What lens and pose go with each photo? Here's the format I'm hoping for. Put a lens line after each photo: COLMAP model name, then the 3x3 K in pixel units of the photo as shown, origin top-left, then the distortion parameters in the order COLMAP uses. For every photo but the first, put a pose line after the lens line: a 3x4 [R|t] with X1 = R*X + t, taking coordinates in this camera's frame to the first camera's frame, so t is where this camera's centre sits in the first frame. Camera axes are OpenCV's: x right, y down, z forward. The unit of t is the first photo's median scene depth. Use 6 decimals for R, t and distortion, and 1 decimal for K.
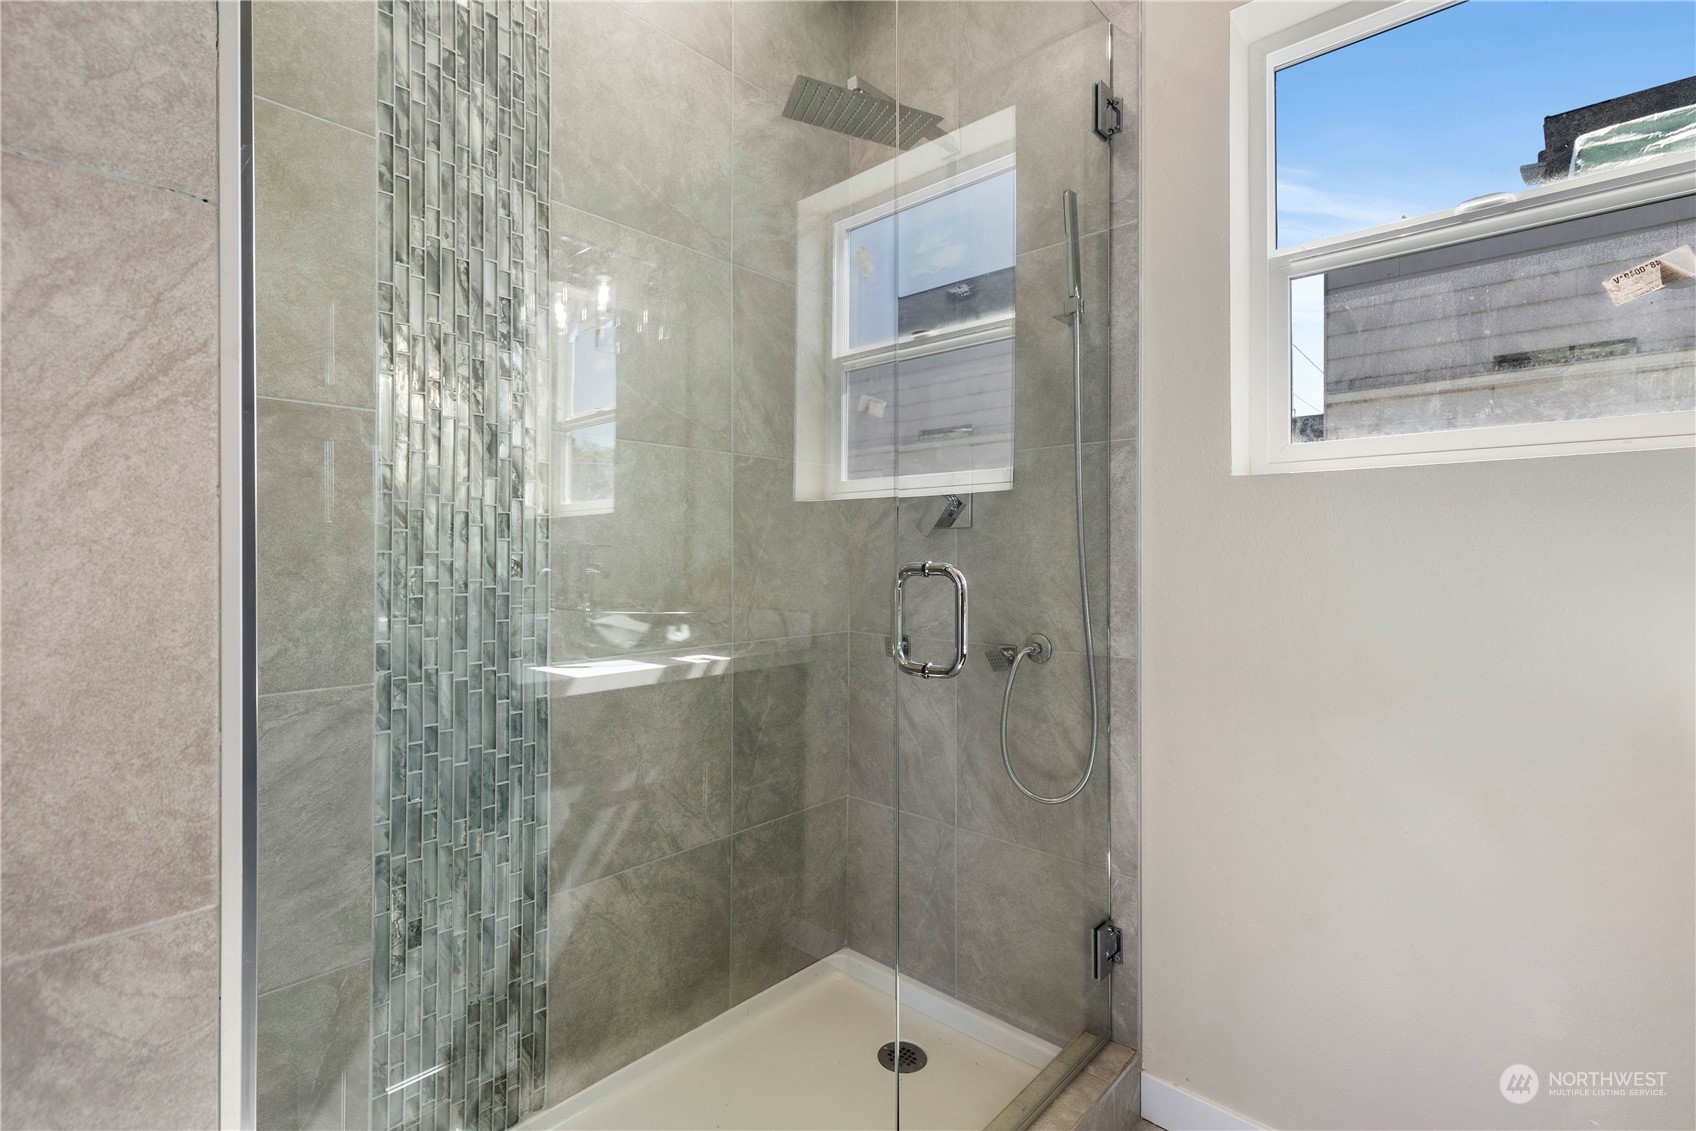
lens RADIAL K [[776.1, 0, 848.8], [0, 776.1, 557.7], [0, 0, 1]] dist [0.010644, 0.000353]
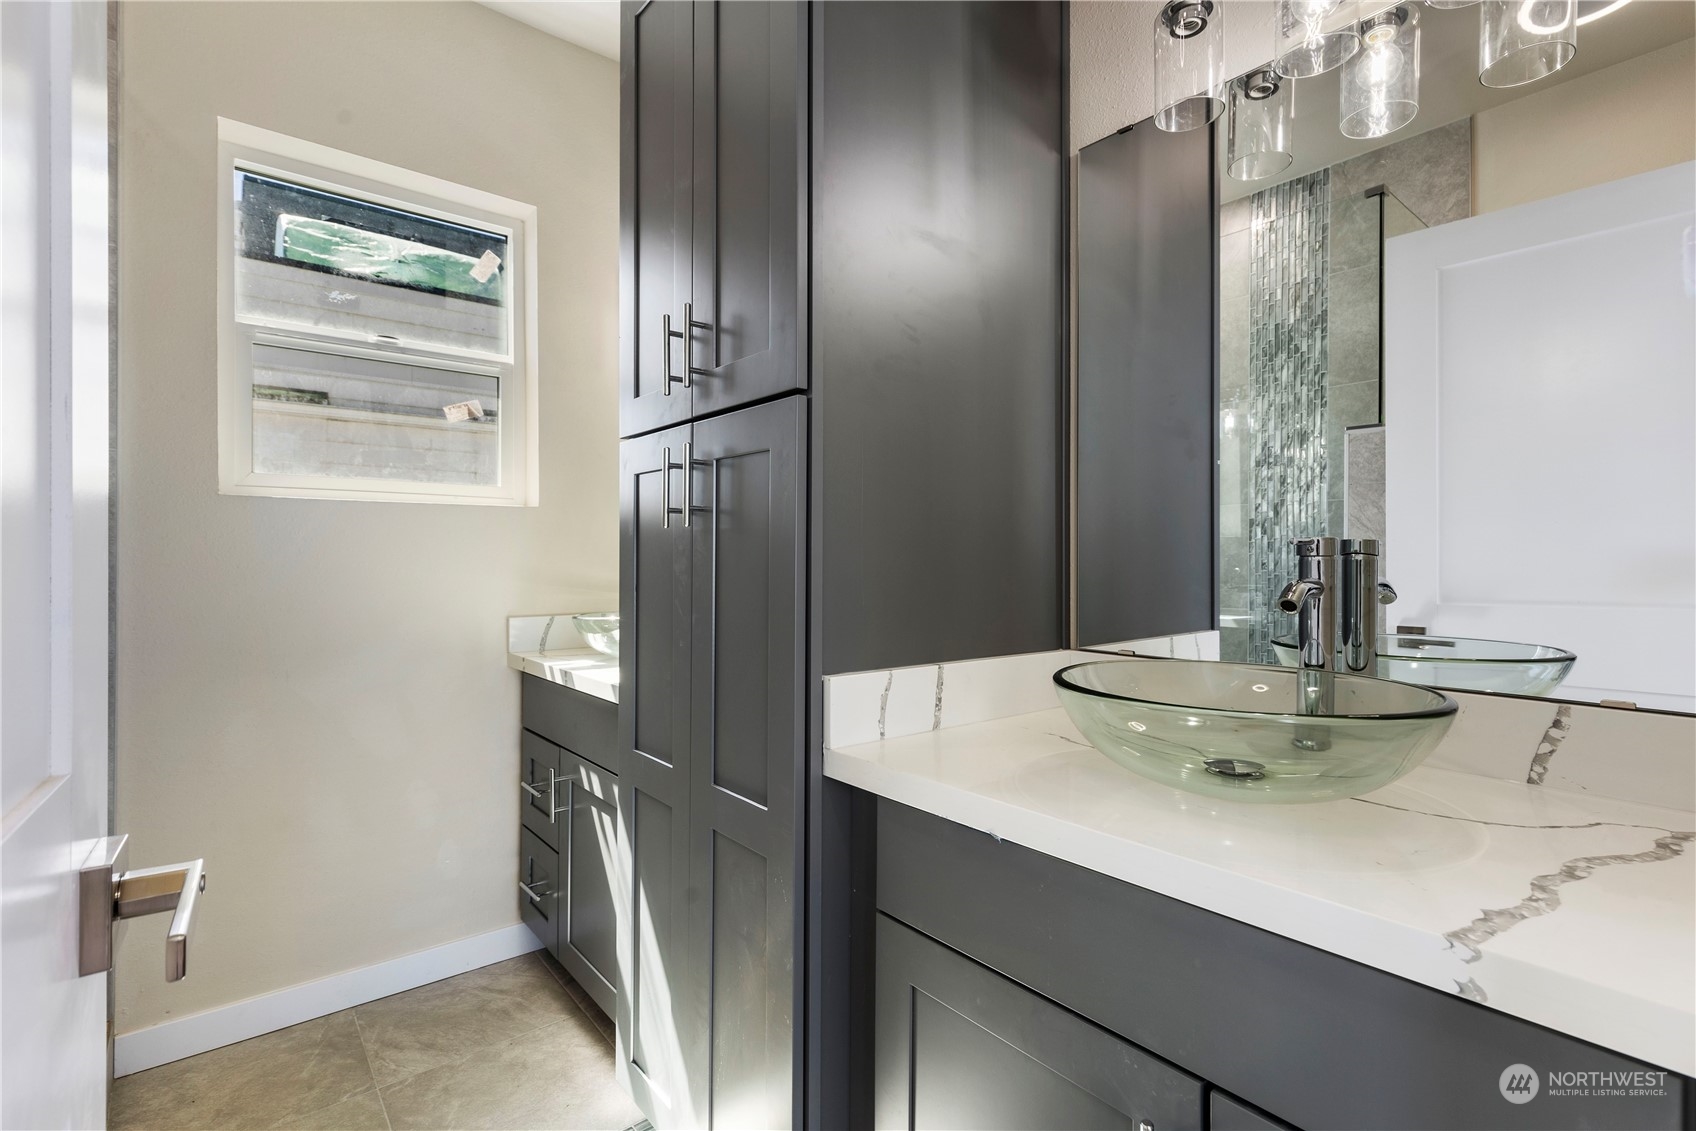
lens RADIAL K [[776.1, 0, 848.0], [0, 776.1, 562.8], [0, 0, 1]] dist [0.010644, 0.000353]
pose [[0.145897, -0.004536, 0.989289, -0.646980], [0.000711, 0.999990, 0.004480, -0.004320], [-0.989299, 0.000050, 0.145899, -0.170325]]
